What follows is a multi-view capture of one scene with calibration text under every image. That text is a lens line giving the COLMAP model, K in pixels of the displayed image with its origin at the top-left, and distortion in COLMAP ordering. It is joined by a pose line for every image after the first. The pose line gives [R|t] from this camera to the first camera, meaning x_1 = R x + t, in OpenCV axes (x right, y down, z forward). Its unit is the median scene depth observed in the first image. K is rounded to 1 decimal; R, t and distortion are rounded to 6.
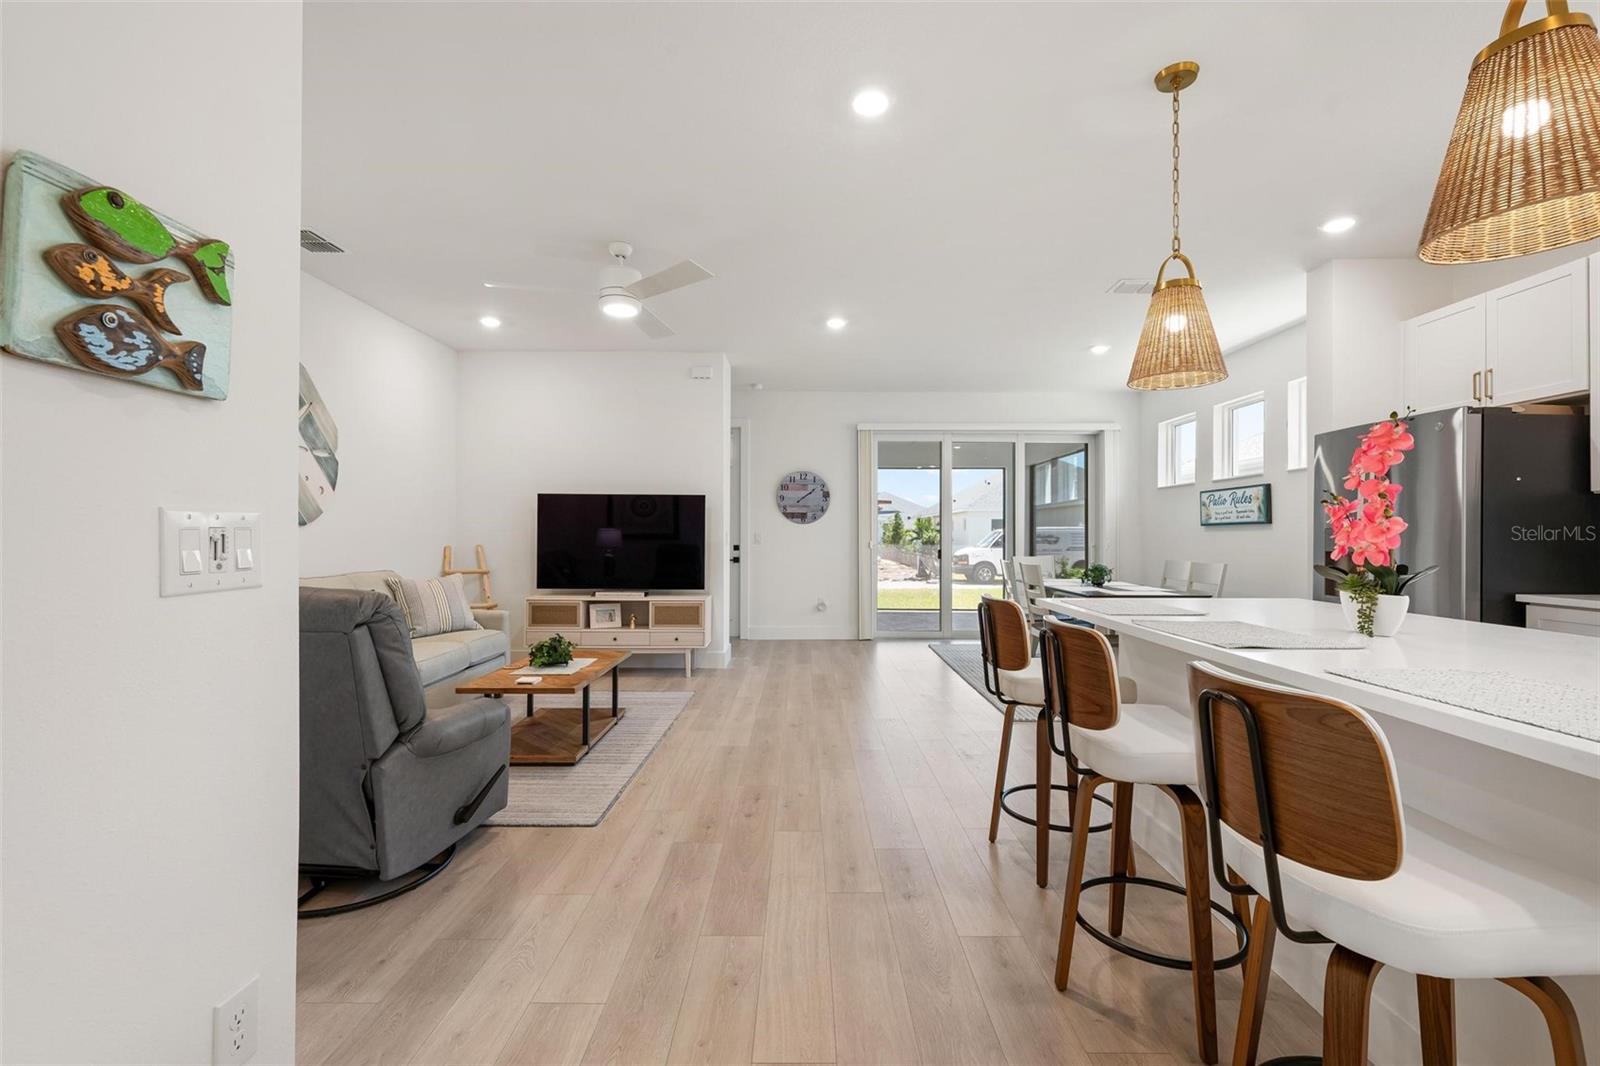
lens RADIAL K [[684.0, 0, 803.8], [0, 684.0, 531.2], [0, 0, 1]] dist [-0.002373, 0.000431]
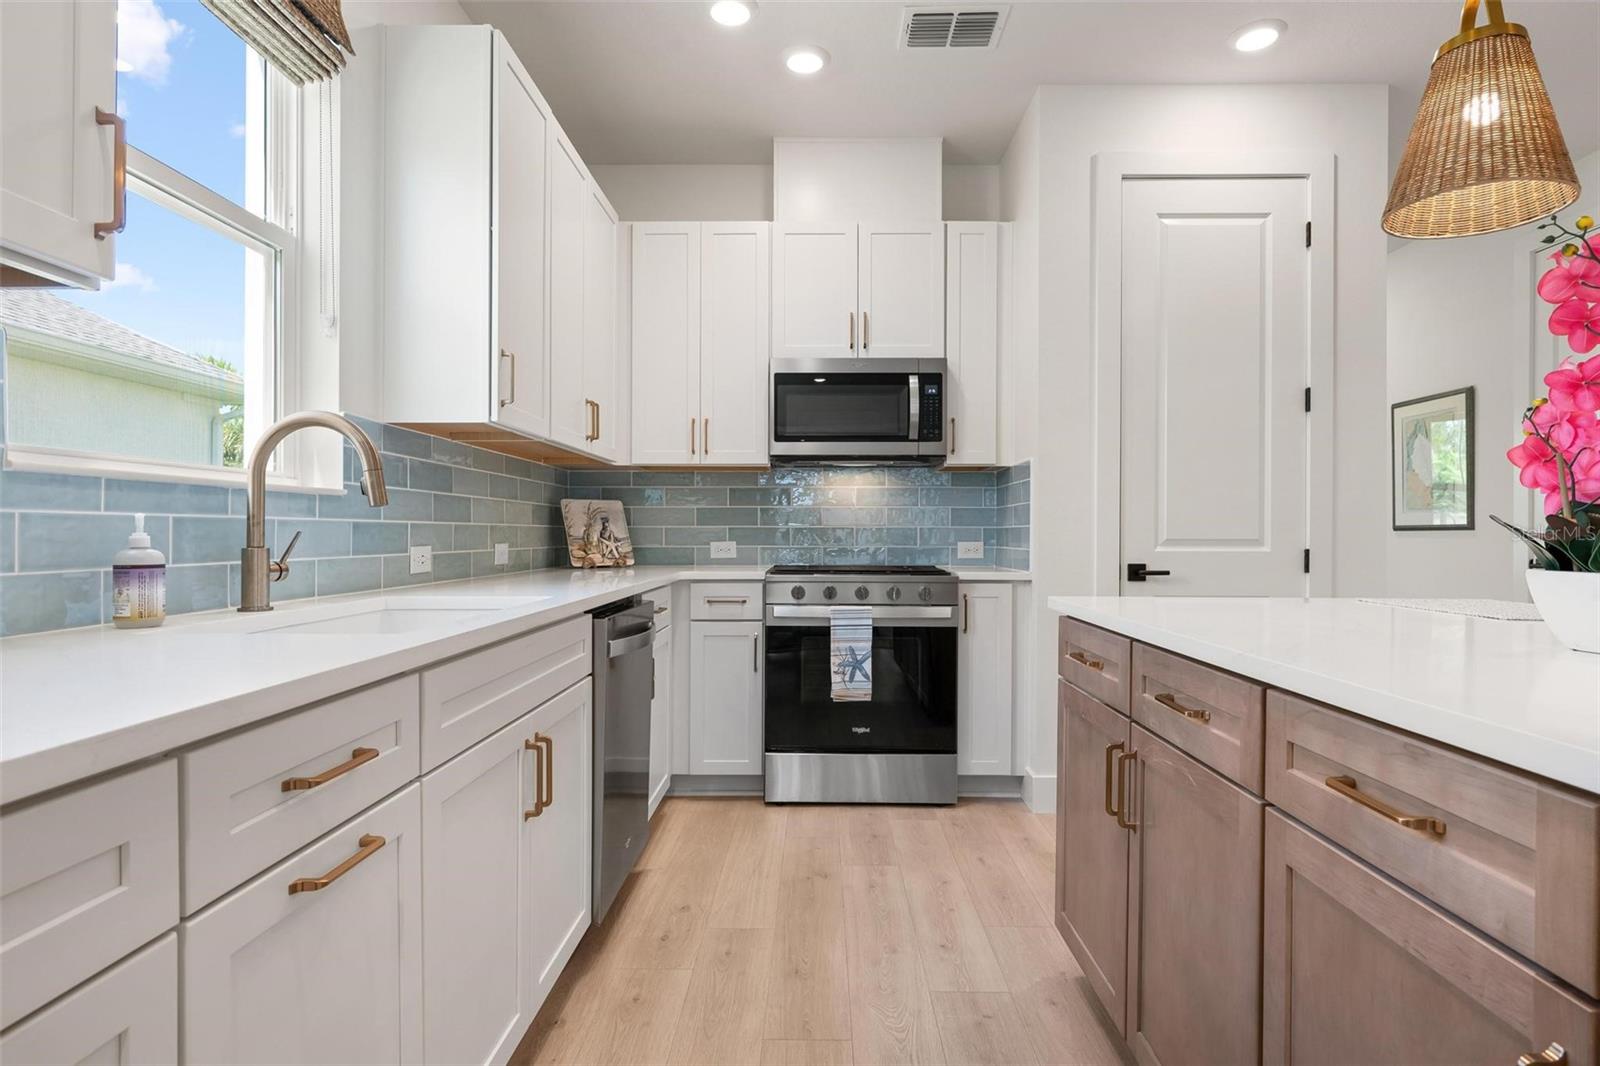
lens RADIAL K [[854.3, 0, 800.0], [0, 854.3, 533.0], [0, 0, 1]] dist [0.002857, 0.000187]
pose [[-0.999927, -0.003809, 0.011449, 0.589879], [-0.003904, 0.999958, -0.008306, 0.028552], [-0.011417, -0.008350, -0.999900, 0.655551]]
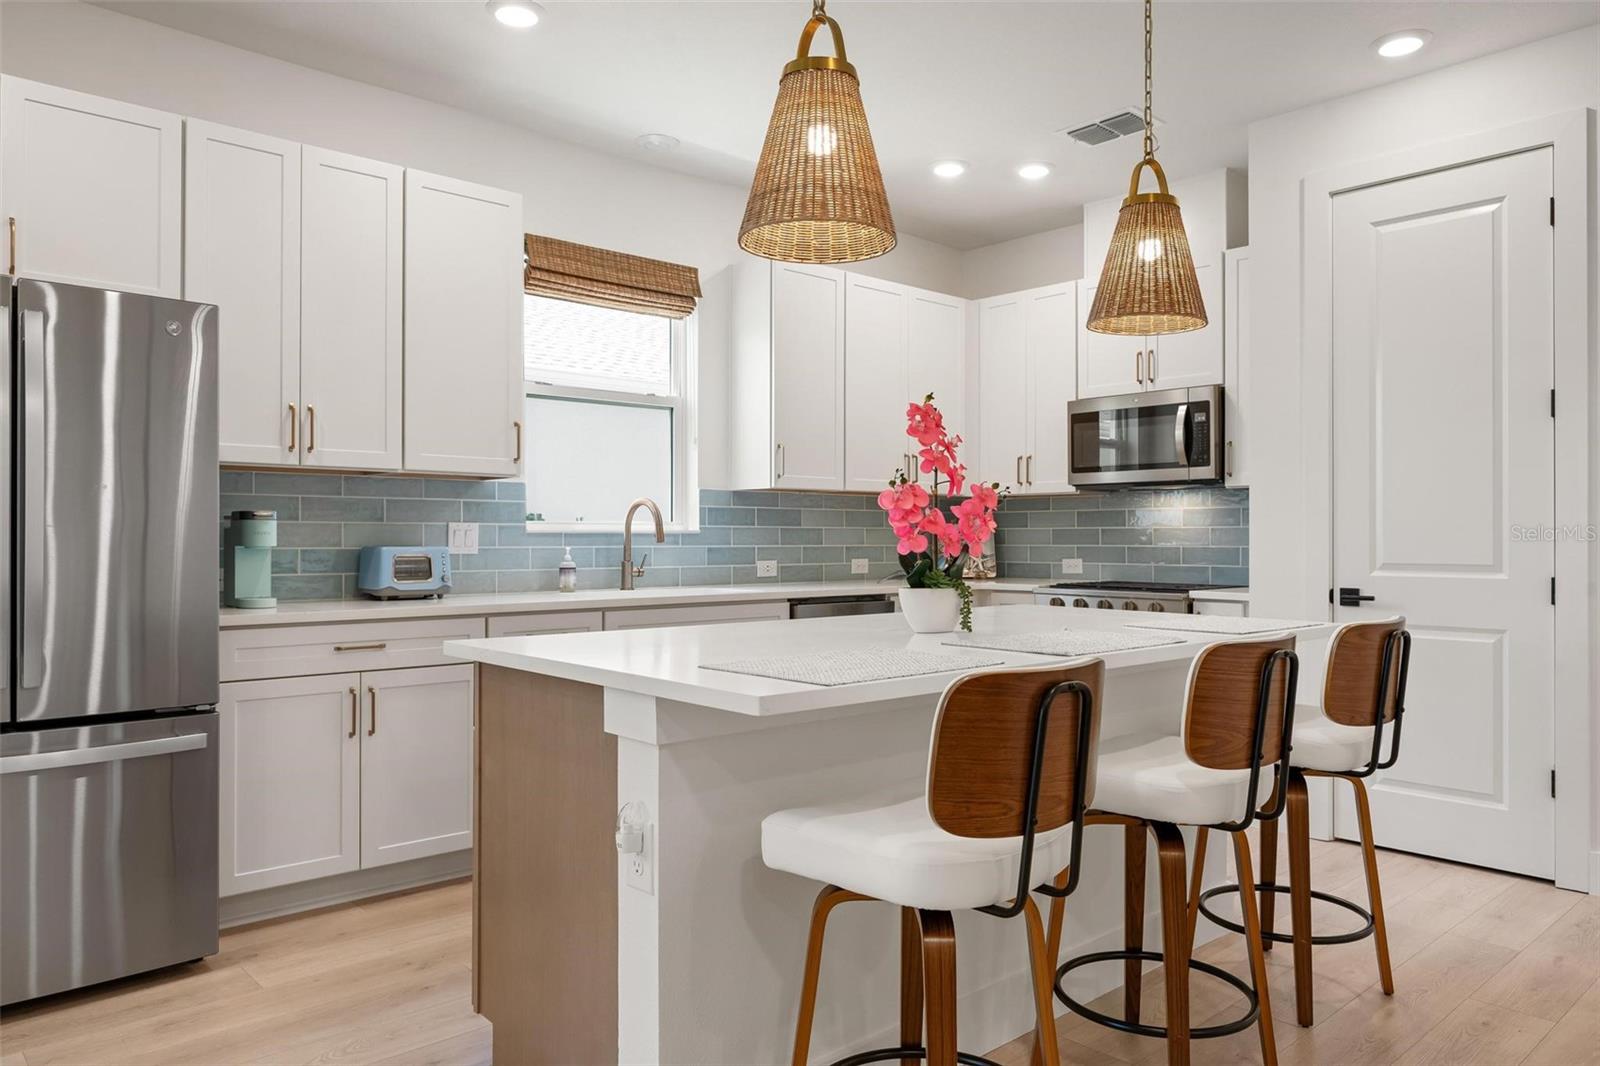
lens RADIAL K [[1090.9, 0, 808.5], [0, 1090.9, 535.8], [0, 0, 1]] dist [-0.001720, -0.002201]
pose [[-0.677106, -0.001536, 0.735884, -0.054218], [-0.008217, 0.999951, -0.005474, 0.012802], [-0.735840, -0.009753, -0.677085, 0.864732]]
